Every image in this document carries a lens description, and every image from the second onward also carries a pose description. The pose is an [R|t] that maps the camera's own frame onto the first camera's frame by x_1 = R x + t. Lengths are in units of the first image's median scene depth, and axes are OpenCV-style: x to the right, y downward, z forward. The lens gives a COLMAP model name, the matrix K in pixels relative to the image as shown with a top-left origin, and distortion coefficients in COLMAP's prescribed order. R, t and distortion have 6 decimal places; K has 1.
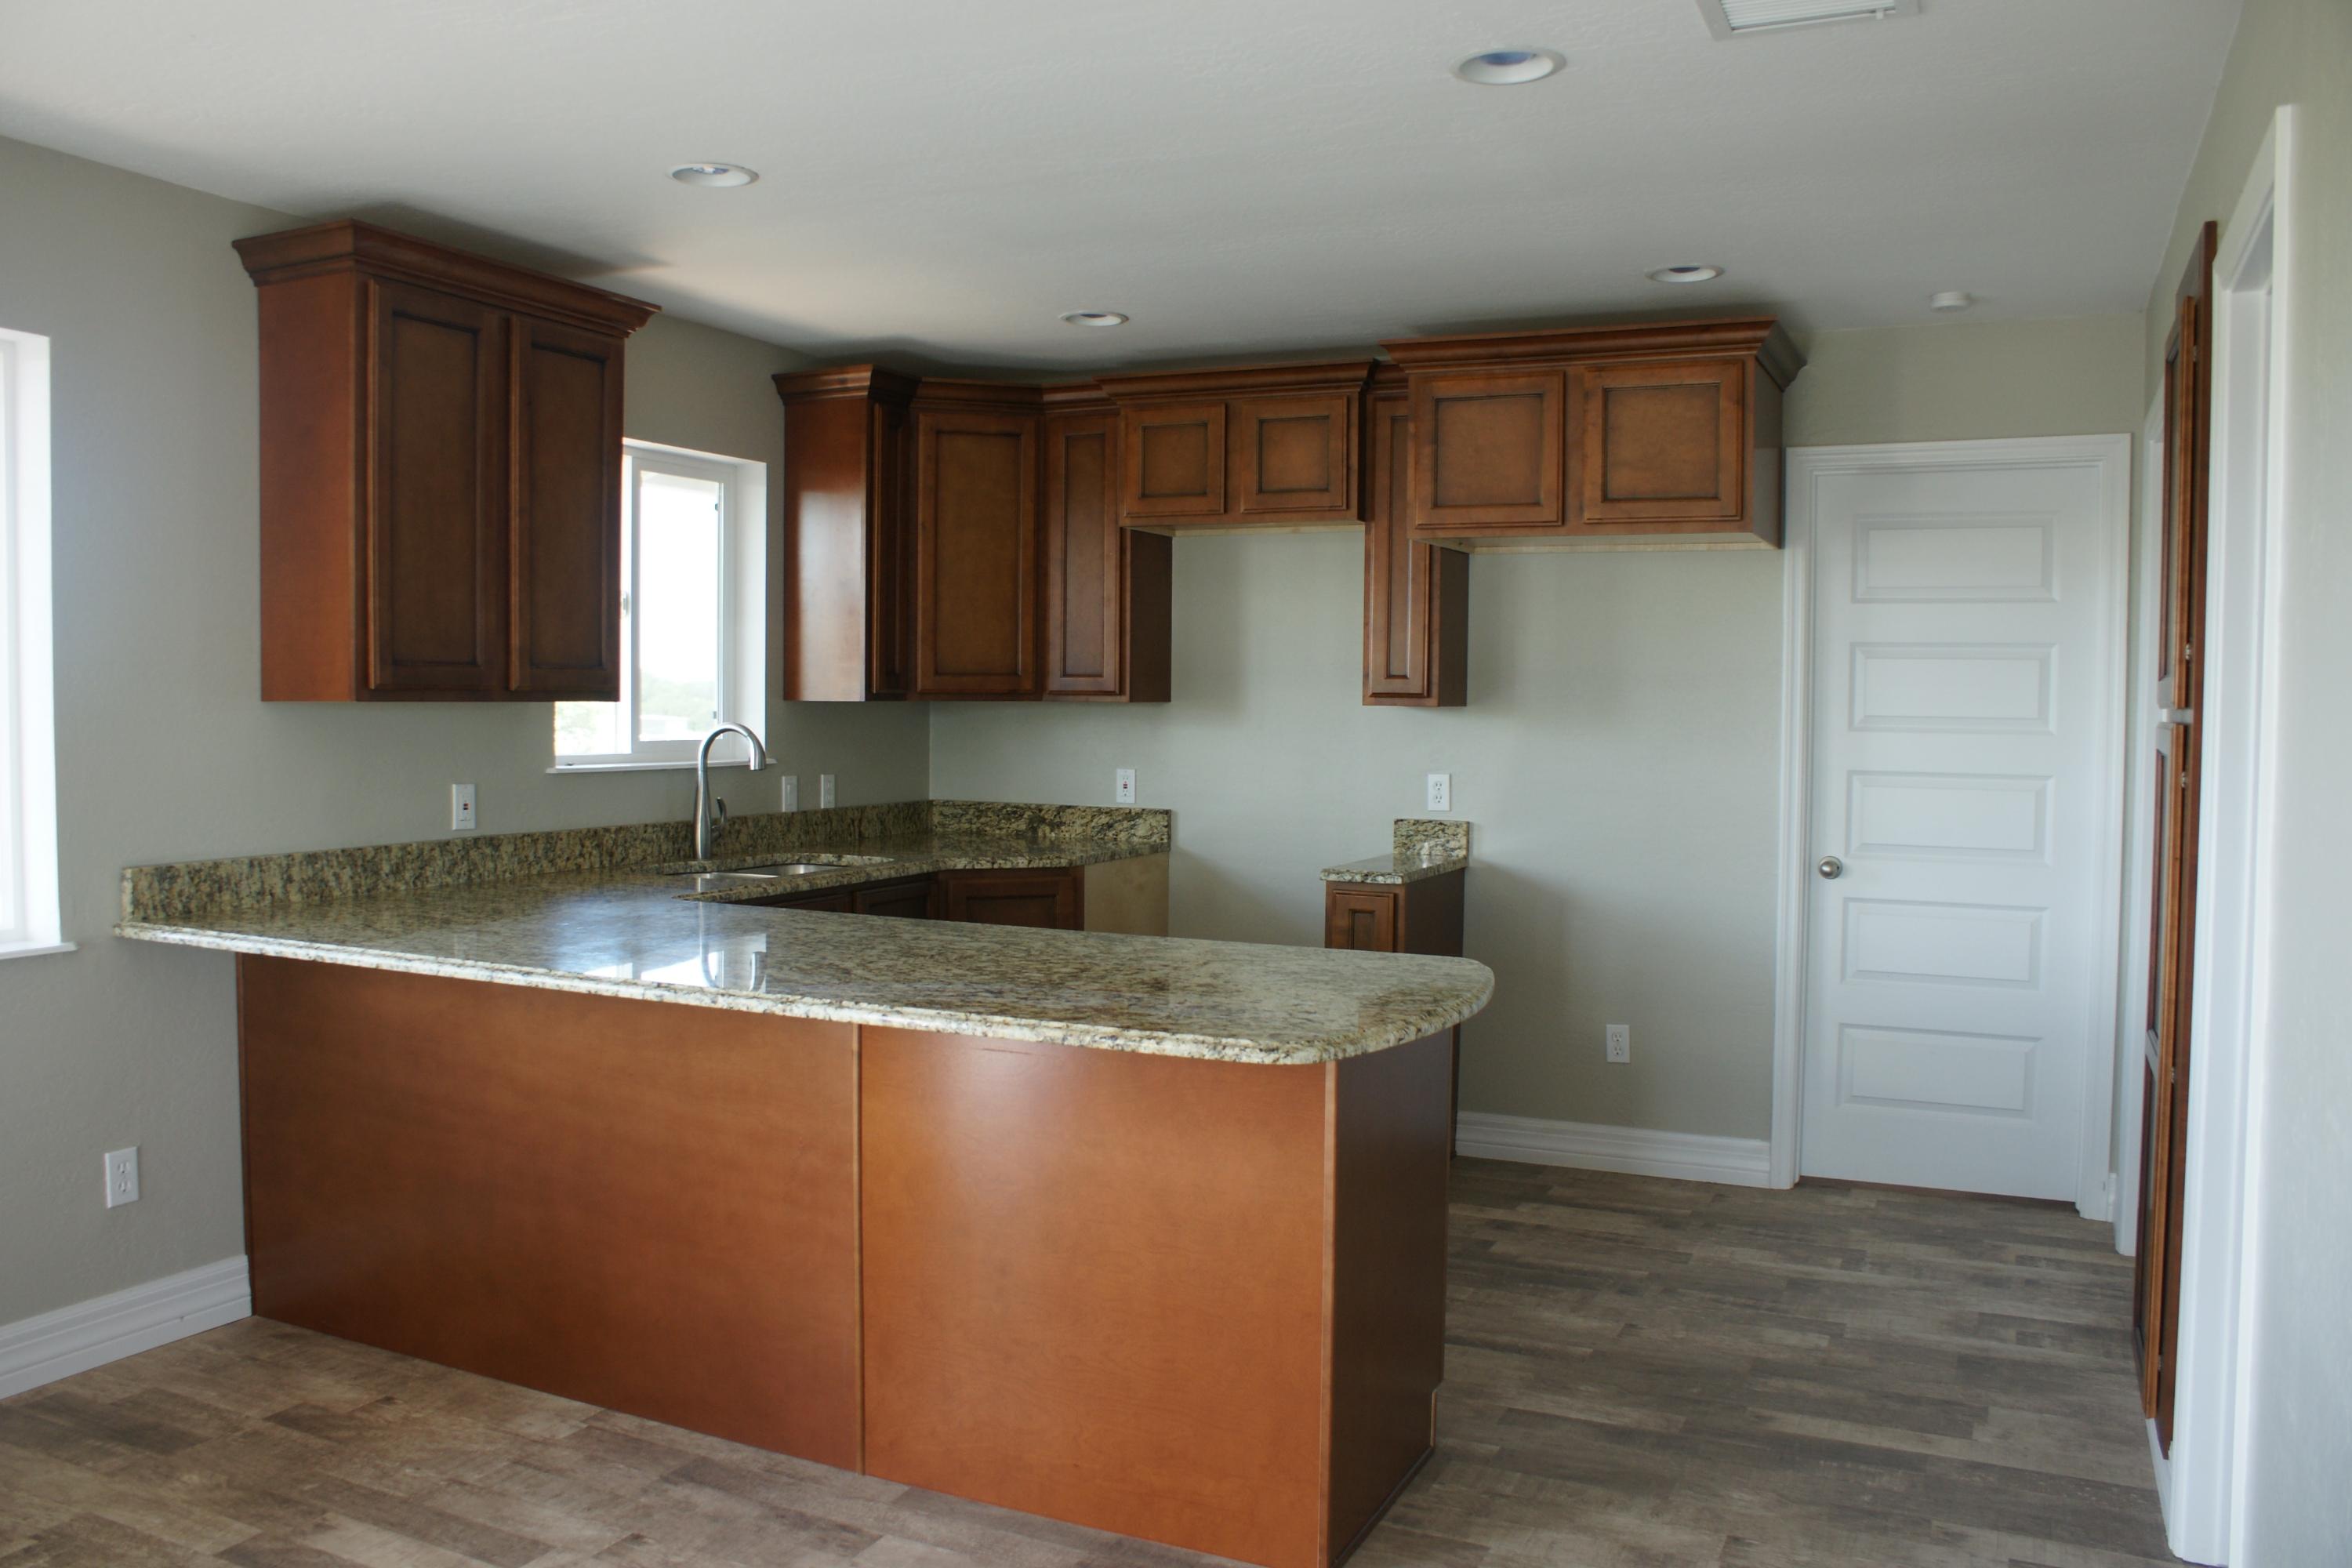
lens RADIAL K [[1875.3, 0, 1111.9], [0, 1875.3, 761.5], [0, 0, 1]] dist [-0.140745, 0.102107]
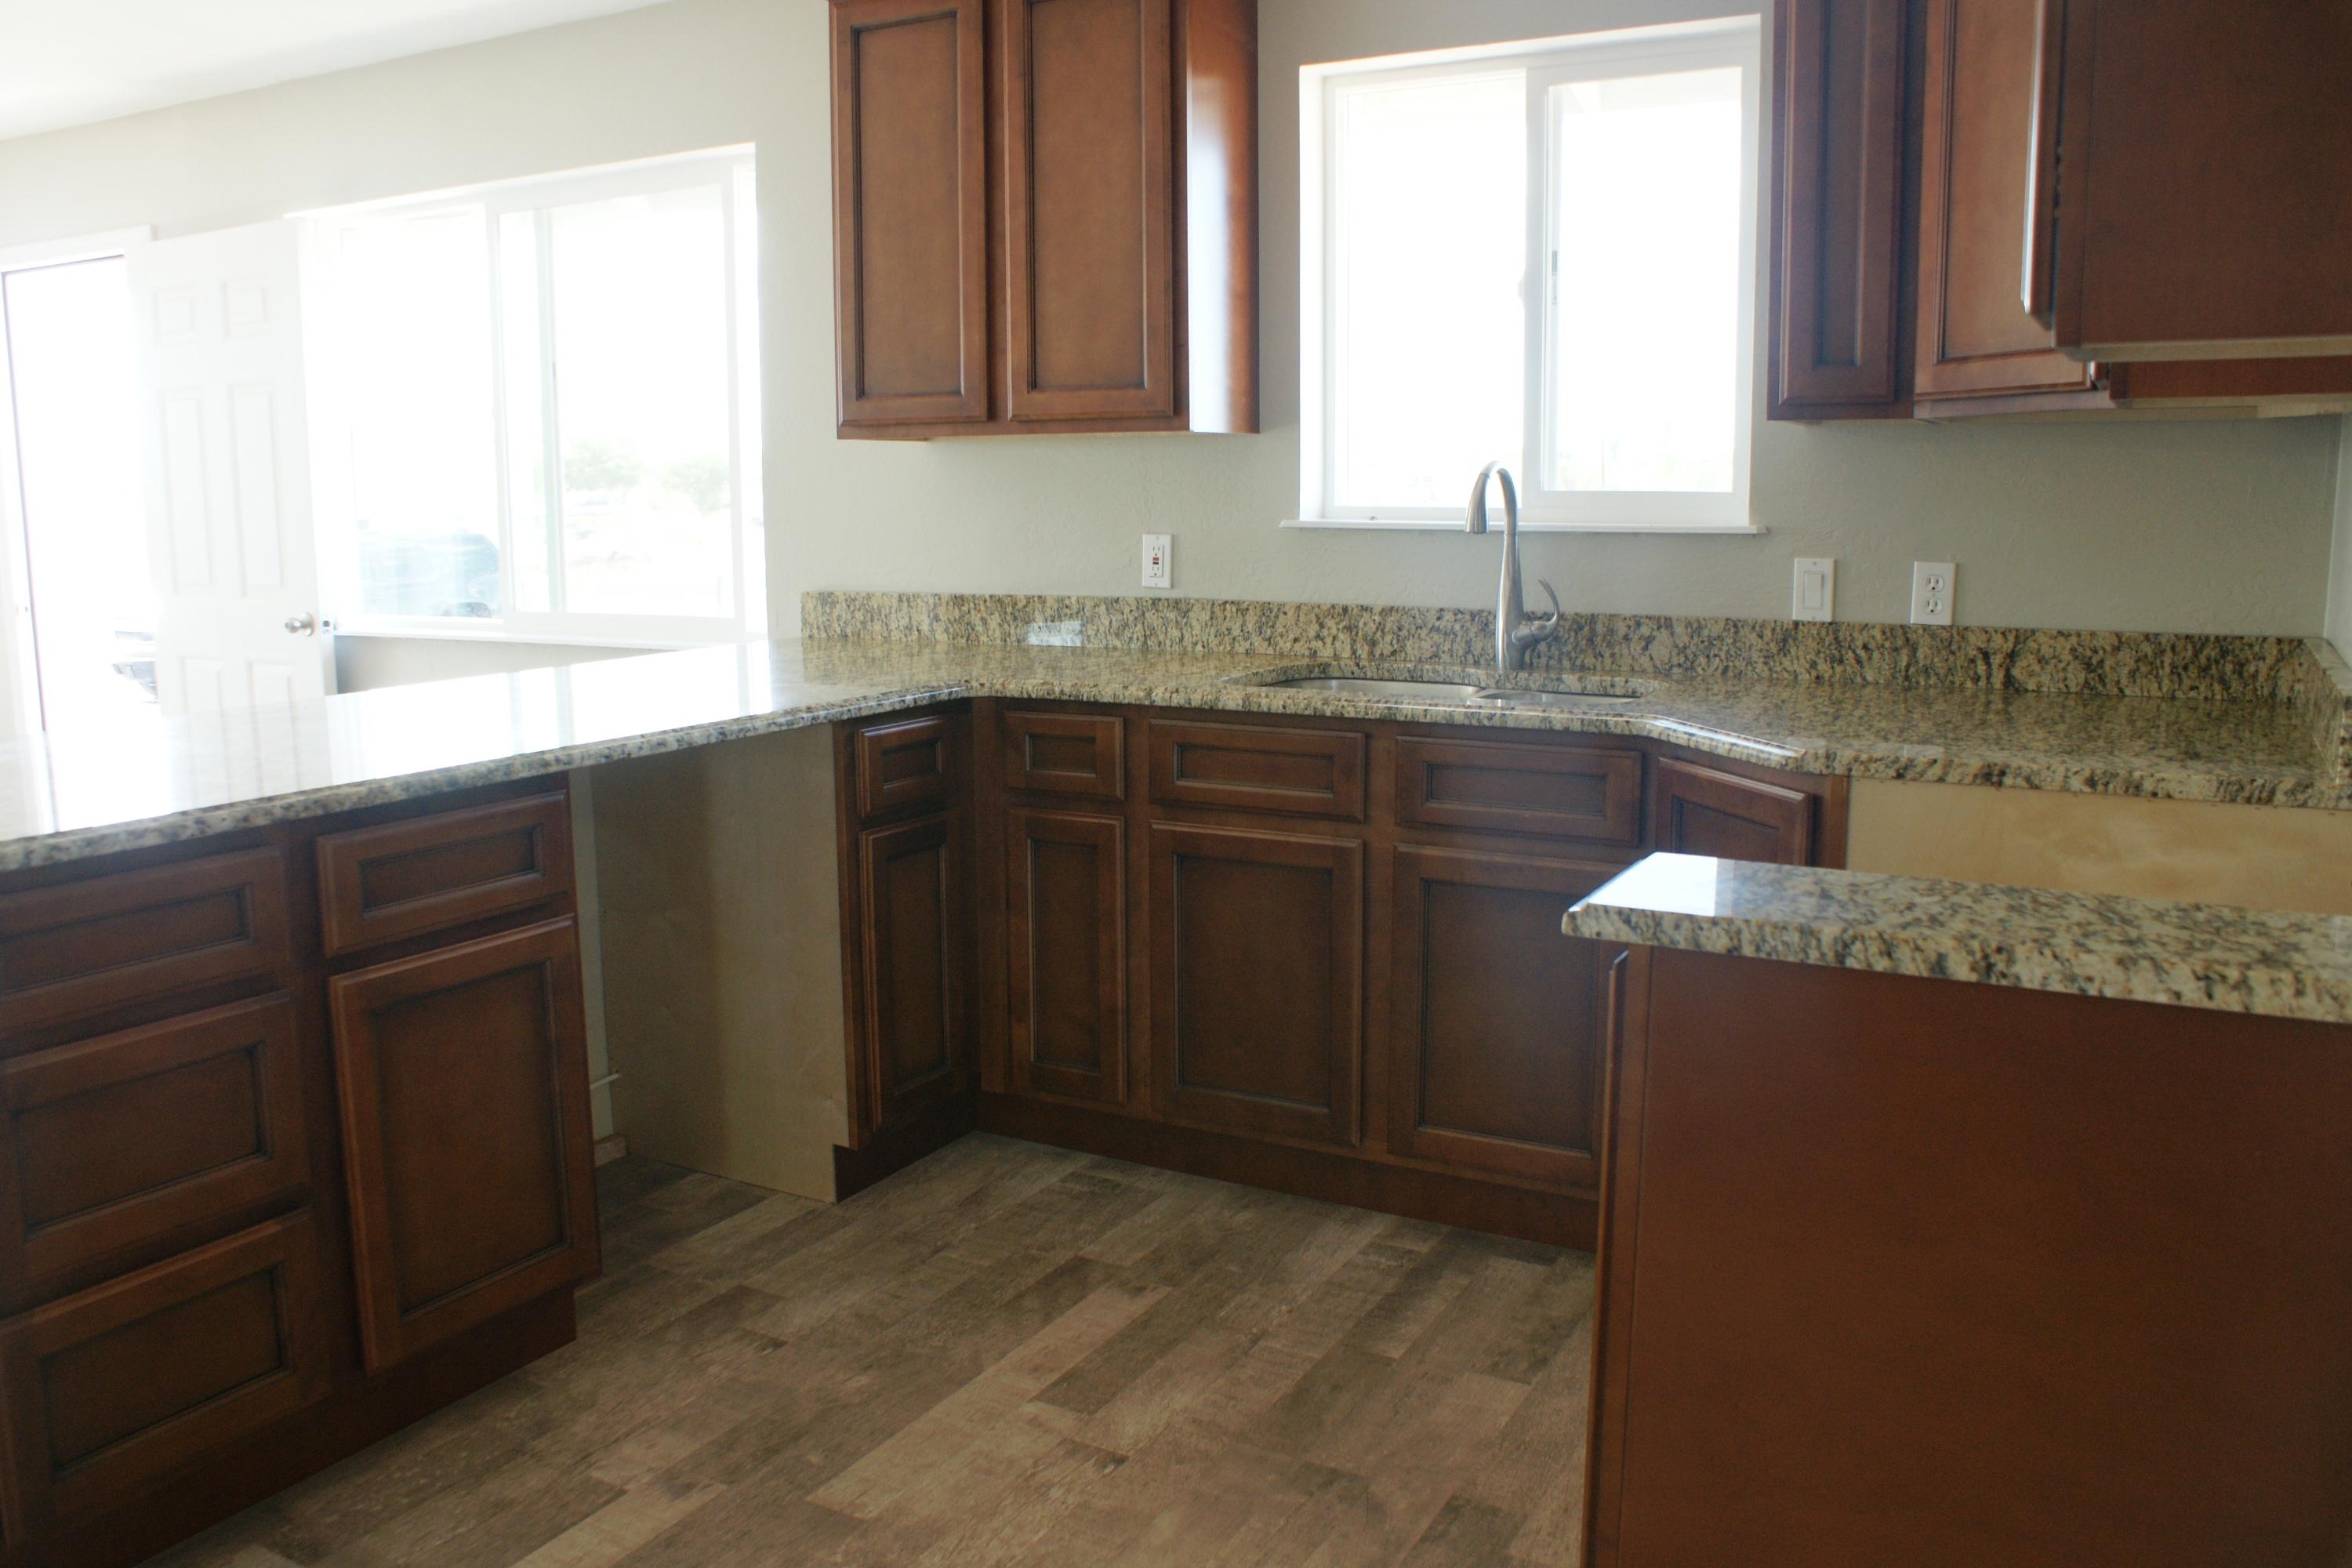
lens RADIAL K [[1875.3, 0, 1170.5], [0, 1875.3, 780.0], [0, 0, 1]] dist [-0.140745, 0.102107]
pose [[-0.054953, 0.160371, -0.985526, 0.592148], [-0.021261, 0.986606, 0.161732, -0.017731], [0.998263, 0.029841, -0.050807, 1.215900]]
